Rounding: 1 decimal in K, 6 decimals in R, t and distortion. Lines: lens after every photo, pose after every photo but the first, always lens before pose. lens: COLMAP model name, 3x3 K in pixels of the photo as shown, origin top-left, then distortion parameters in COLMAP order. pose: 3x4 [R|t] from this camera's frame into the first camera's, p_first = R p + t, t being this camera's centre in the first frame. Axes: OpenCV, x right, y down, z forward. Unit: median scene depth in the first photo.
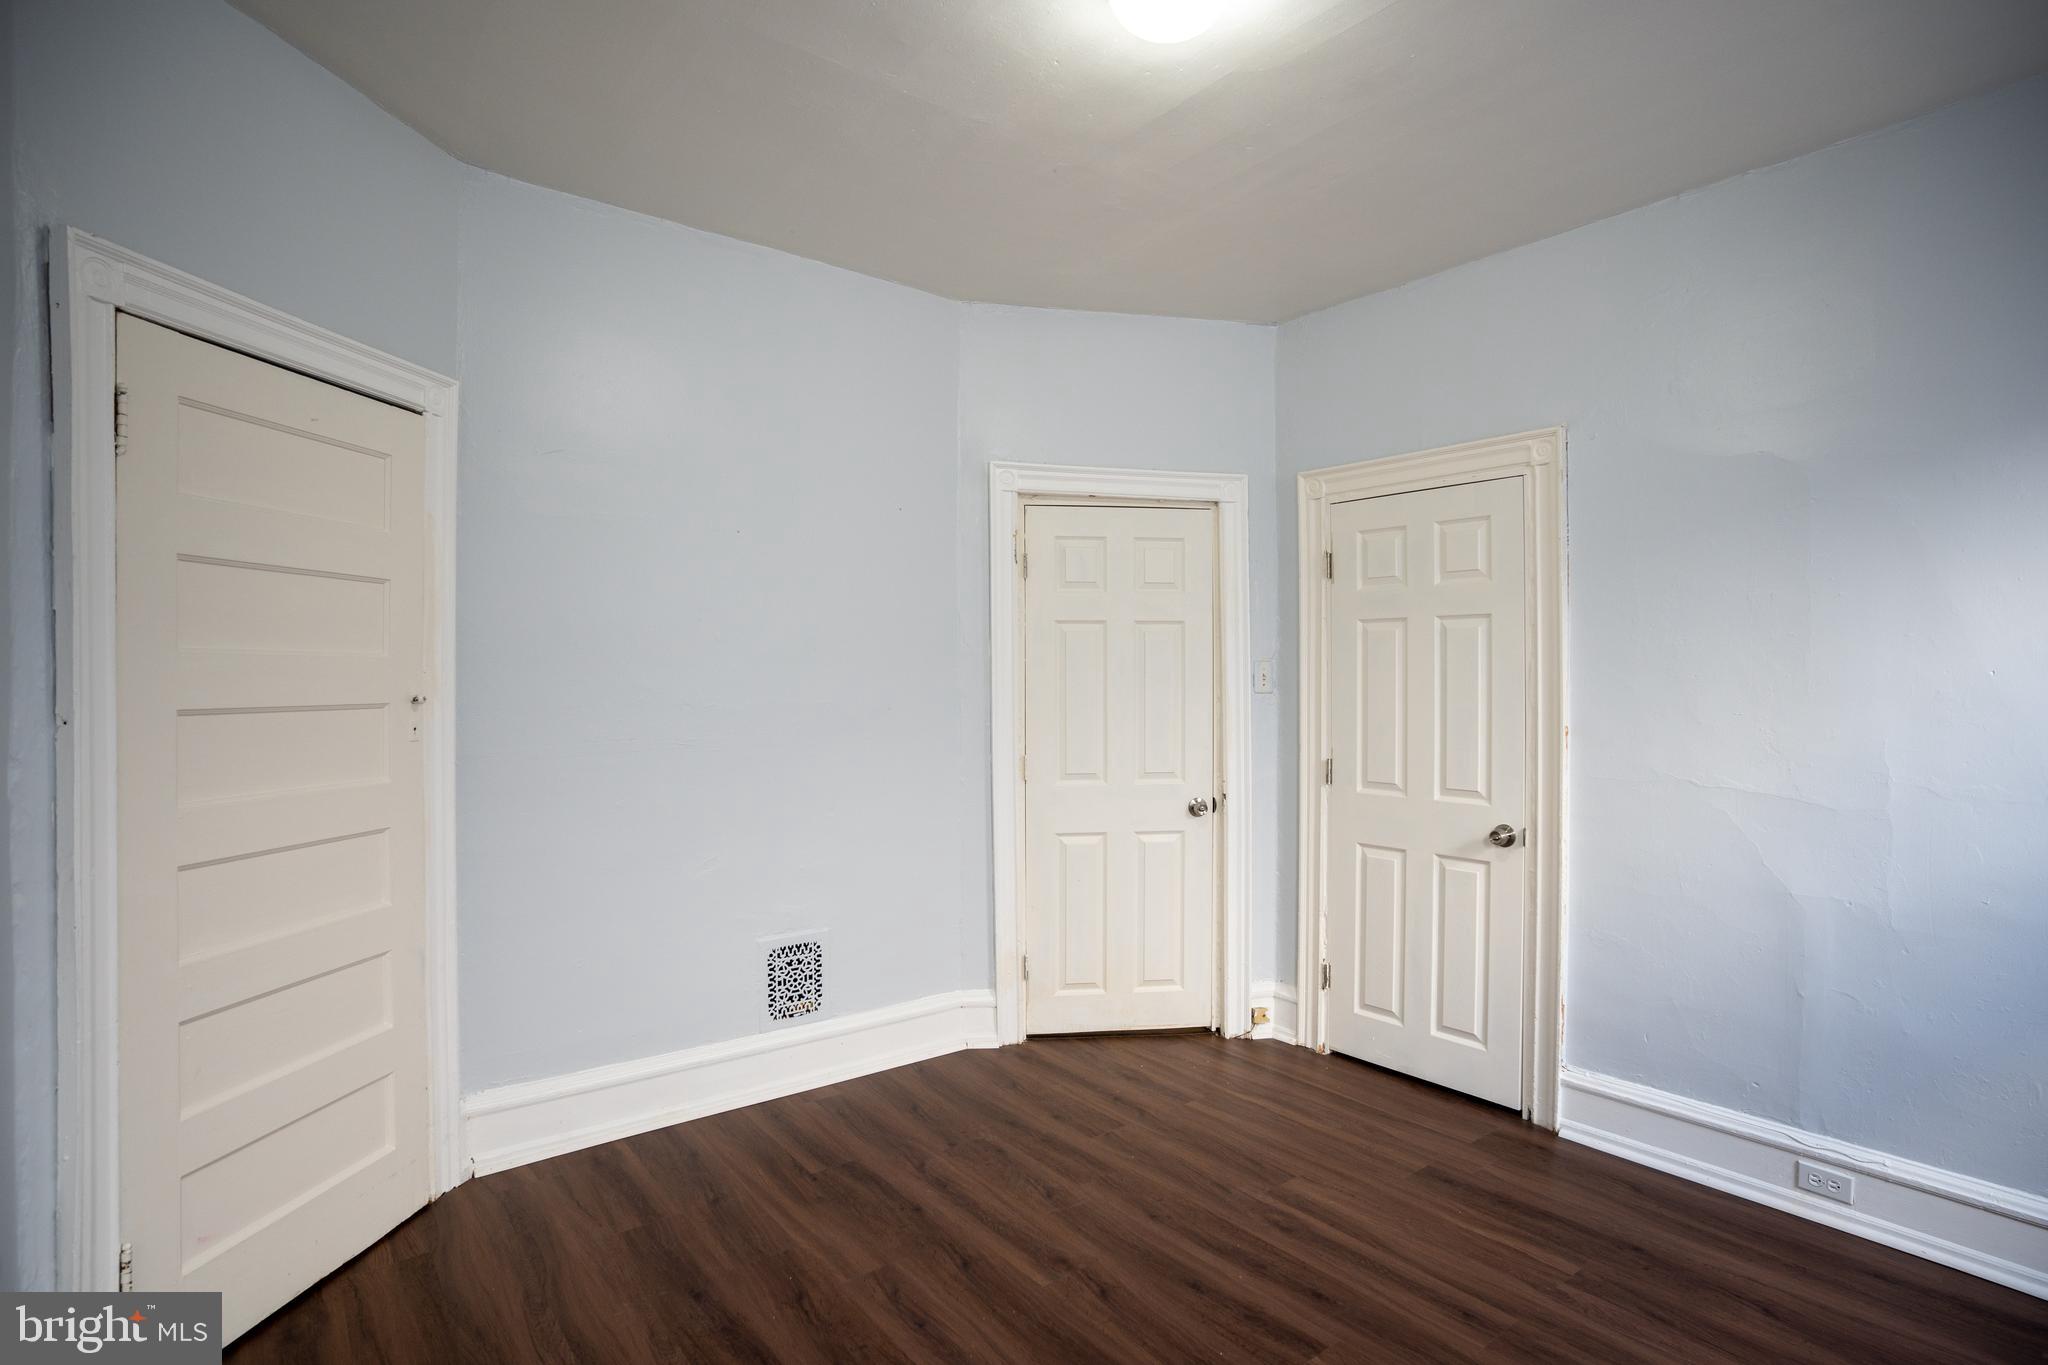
lens RADIAL K [[1024.6, 0, 1024.0], [0, 1024.6, 682.5], [0, 0, 1]] dist [-0.084116, 0.051090]
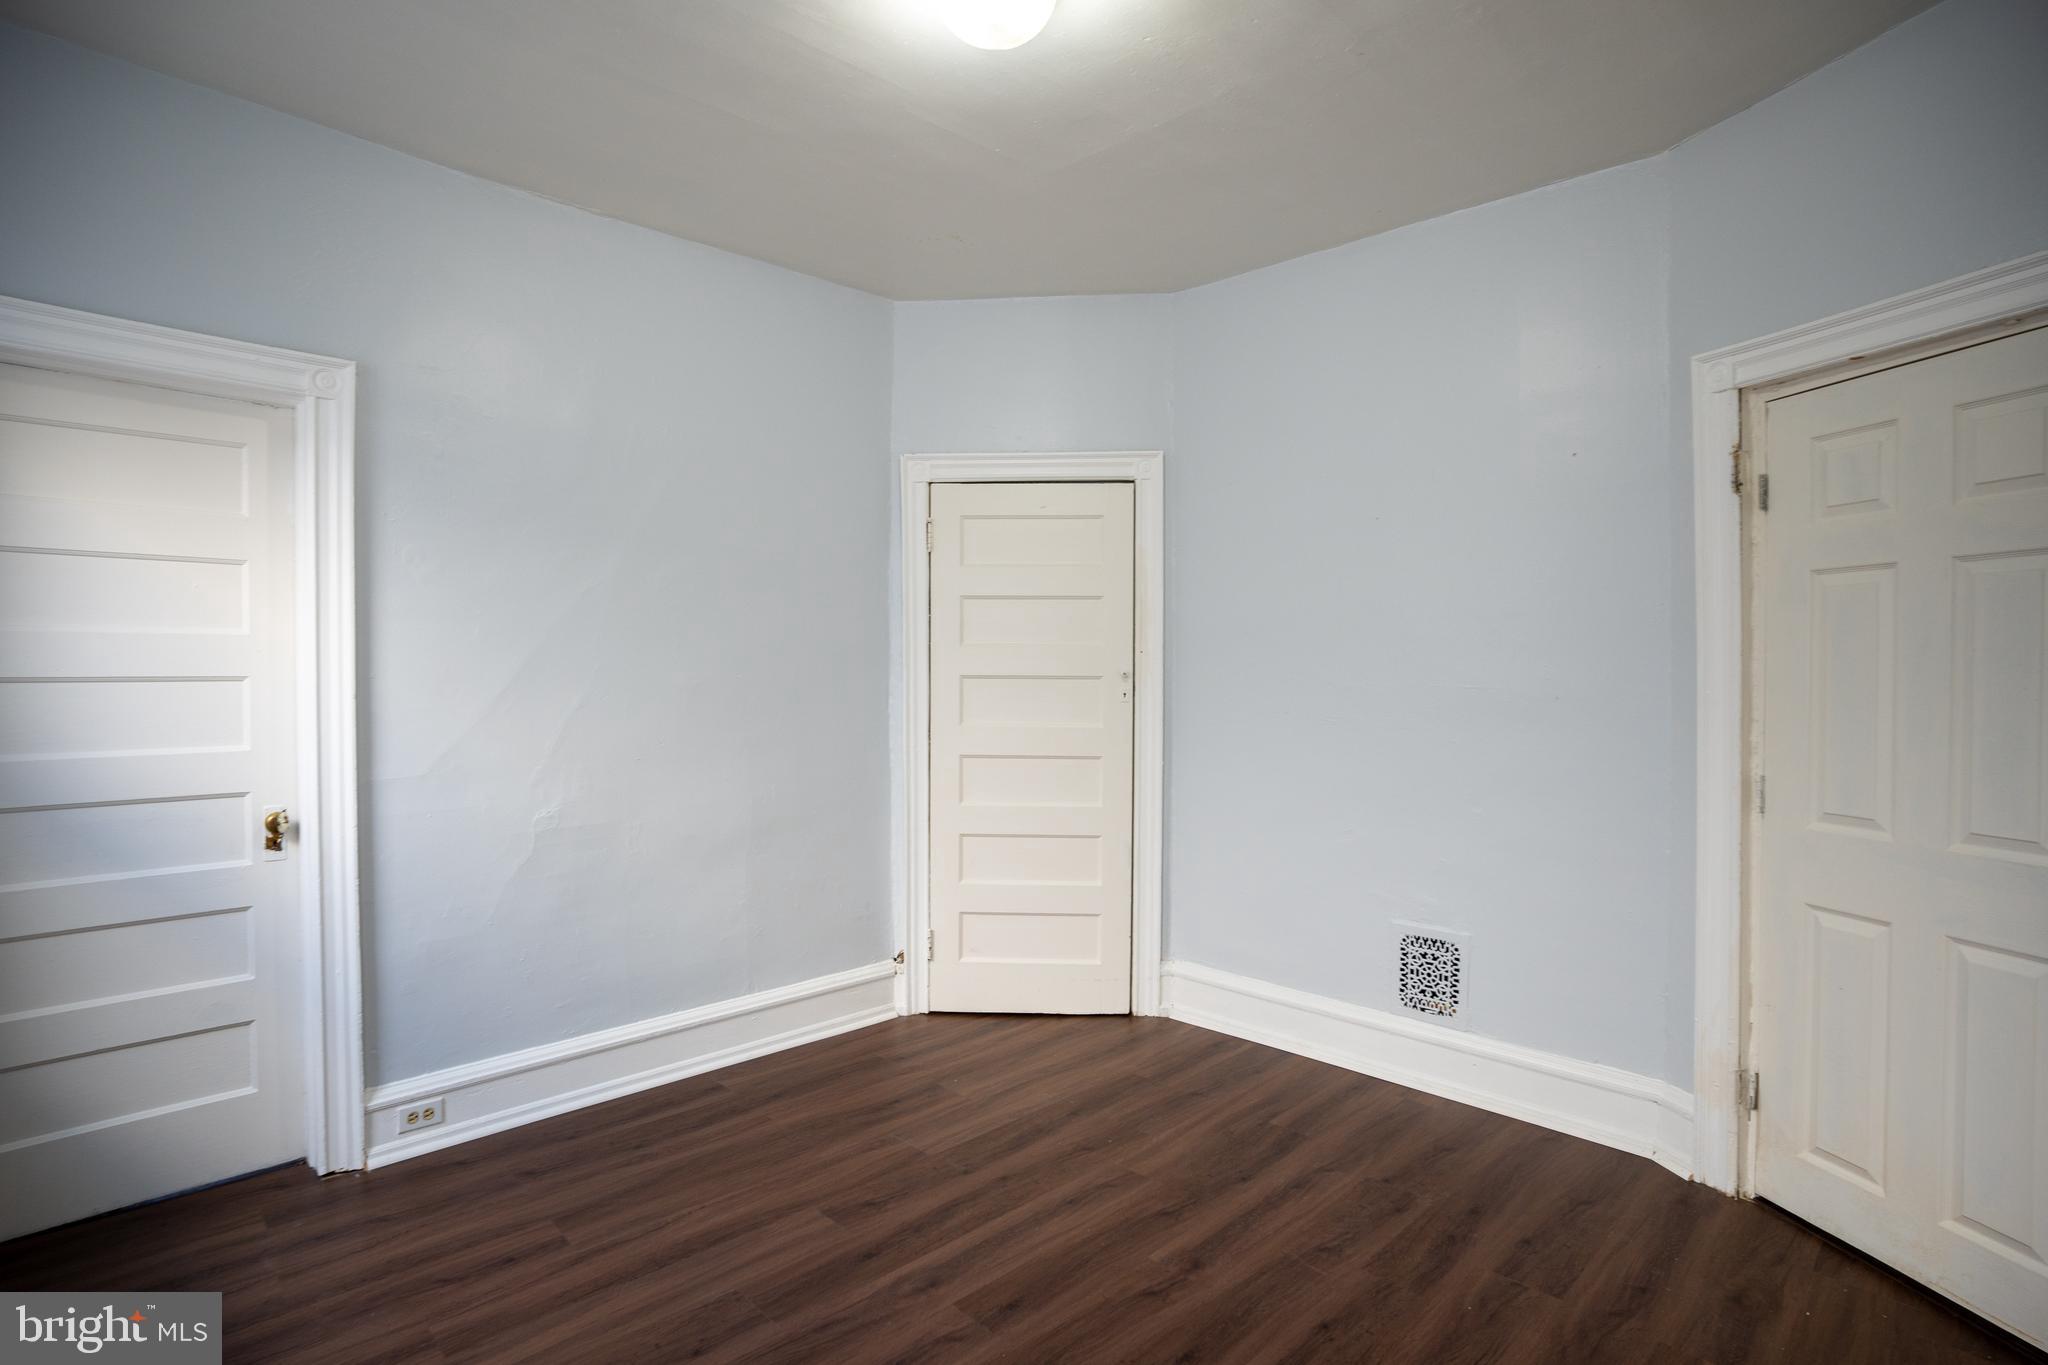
lens RADIAL K [[1024.6, 0, 1024.0], [0, 1024.6, 682.5], [0, 0, 1]] dist [-0.084116, 0.051090]
pose [[0.114594, 0.017781, -0.993253, 0.711401], [-0.008250, 0.999822, 0.016947, 0.003366], [0.993378, 0.006252, 0.114721, 0.534968]]
